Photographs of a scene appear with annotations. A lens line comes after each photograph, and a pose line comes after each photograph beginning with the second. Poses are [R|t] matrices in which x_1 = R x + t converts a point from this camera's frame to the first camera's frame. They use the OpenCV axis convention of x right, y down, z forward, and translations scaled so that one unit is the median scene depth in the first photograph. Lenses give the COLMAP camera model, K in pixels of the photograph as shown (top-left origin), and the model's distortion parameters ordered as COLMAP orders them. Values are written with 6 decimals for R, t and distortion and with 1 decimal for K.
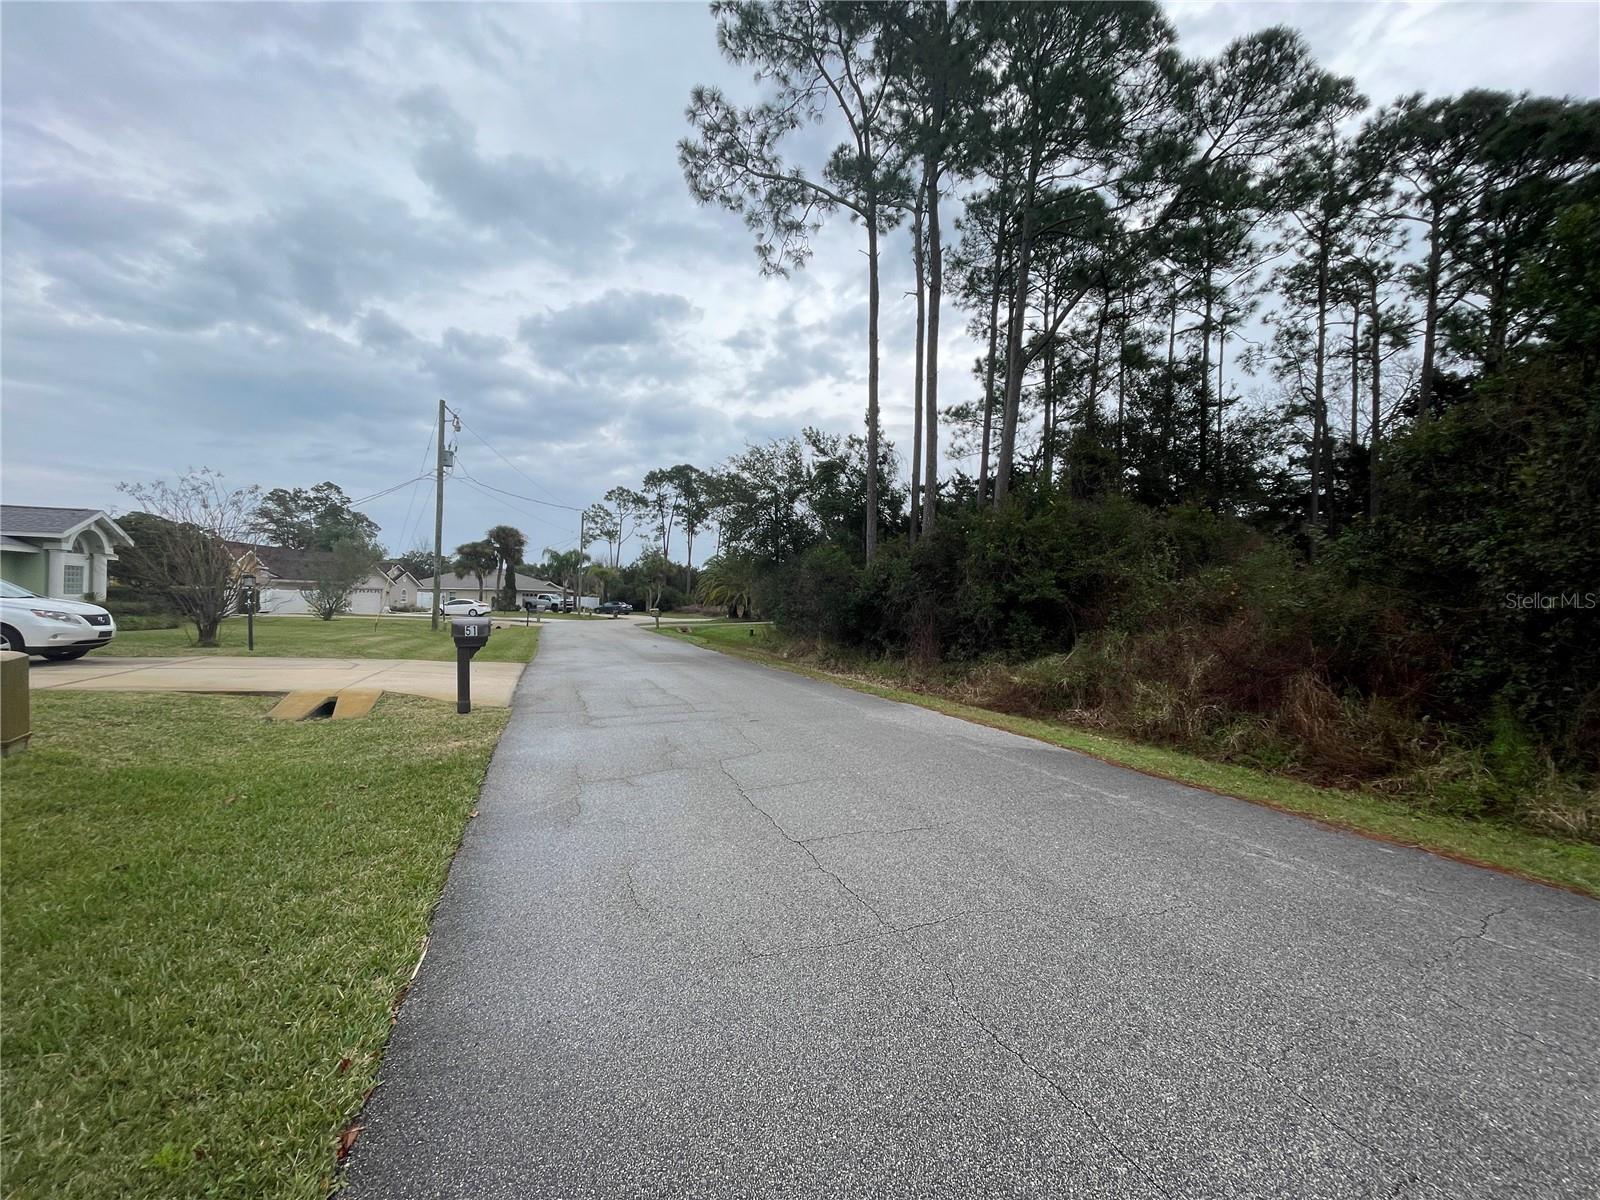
lens RADIAL K [[635.4, 0, 796.3], [0, 635.4, 603.9], [0, 0, 1]] dist [0.000166, -0.001142]
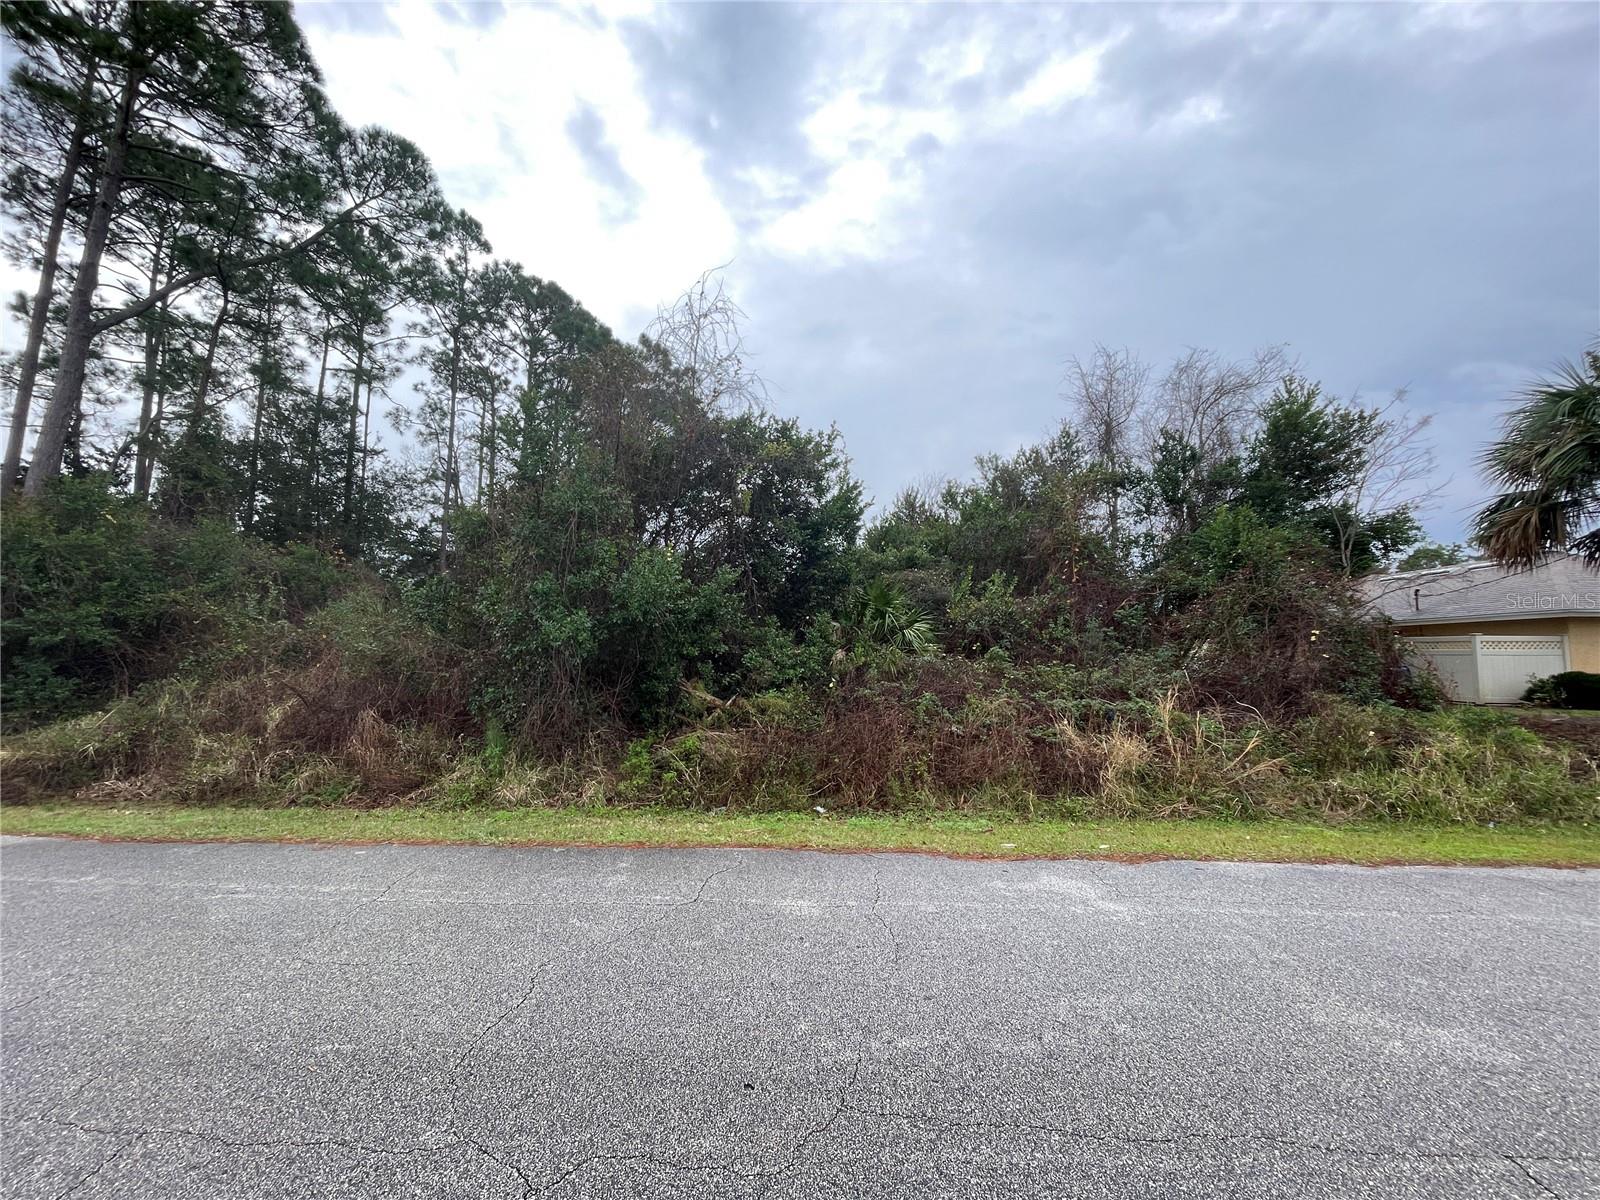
lens RADIAL K [[635.4, 0, 851.3], [0, 635.4, 603.0], [0, 0, 1]] dist [0.000166, -0.001142]
pose [[0.413476, 0.055580, 0.908817, 0.076915], [0.002525, 0.998061, -0.062187, -0.004024], [-0.910511, 0.028008, 0.412534, -0.149598]]
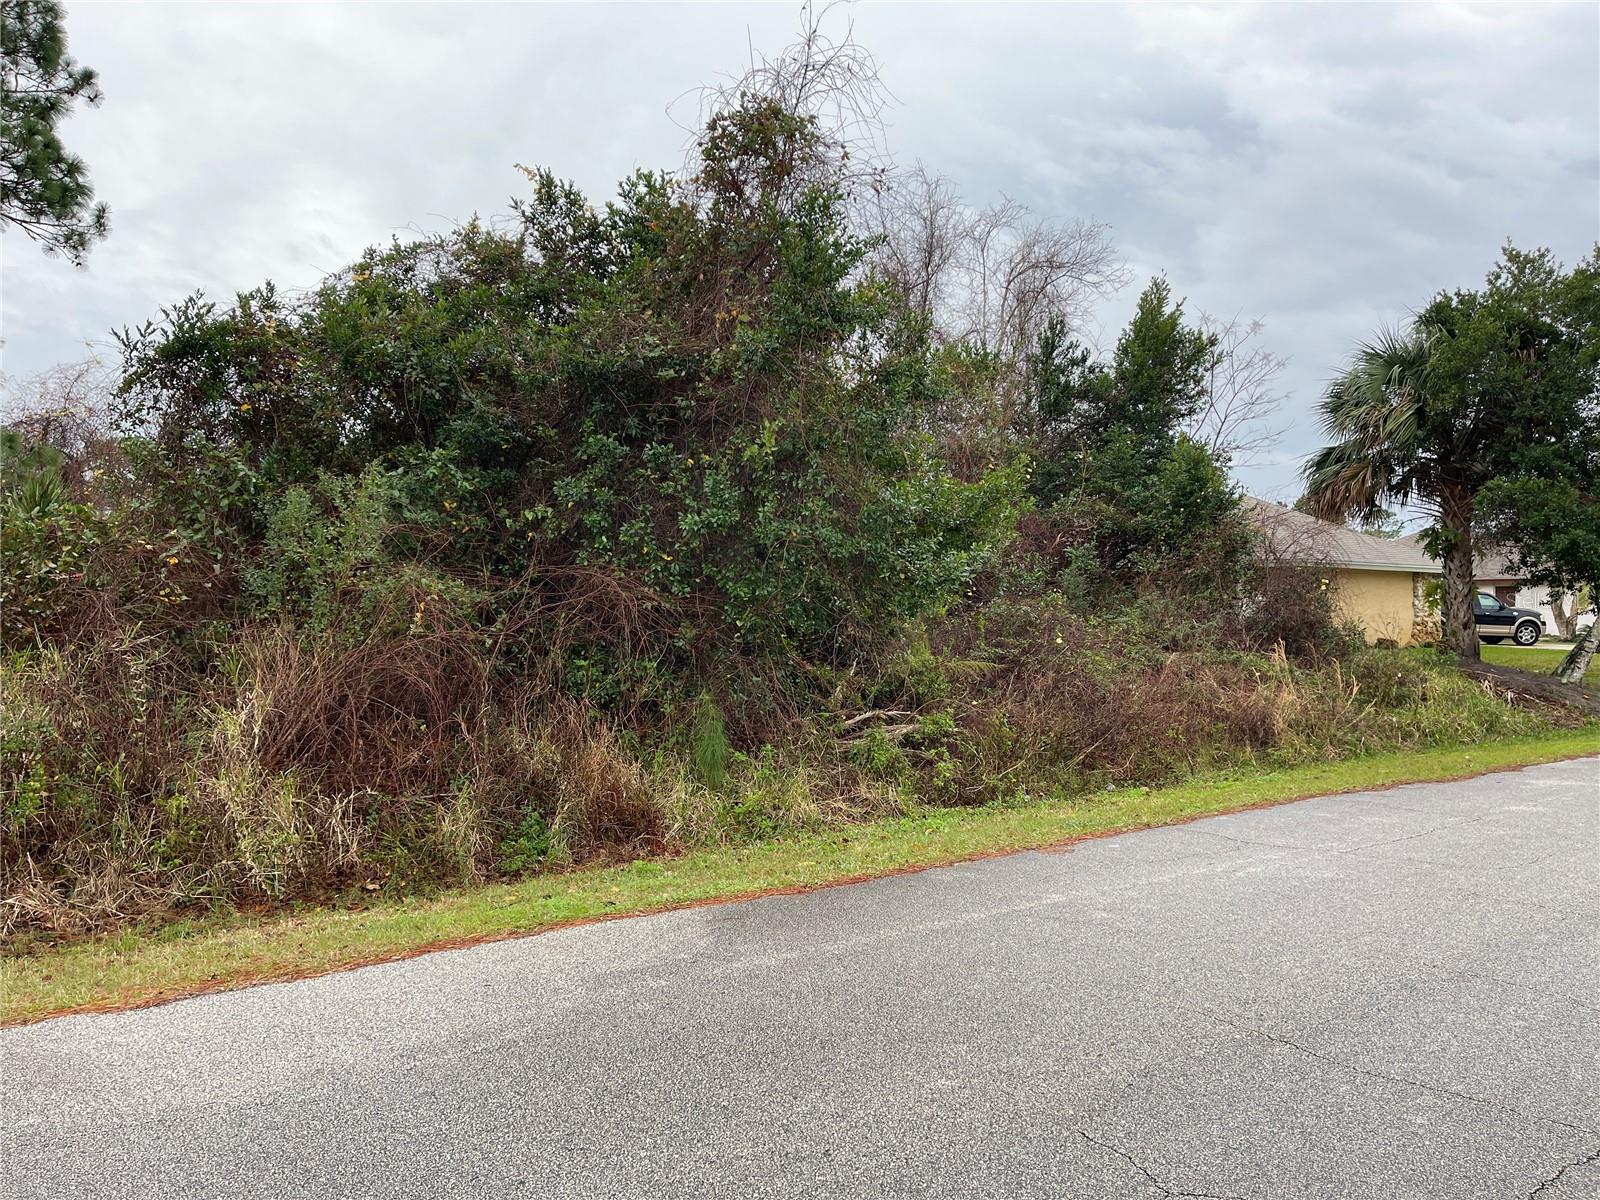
lens RADIAL K [[1190.7, 0, 809.9], [0, 1190.7, 607.2], [0, 0, 1]] dist [0.044527, -0.043583]
pose [[-0.264728, -0.020885, 0.964097, -0.237659], [-0.011095, 0.999765, 0.018611, -0.005110], [-0.964259, -0.005770, -0.264898, 0.626688]]
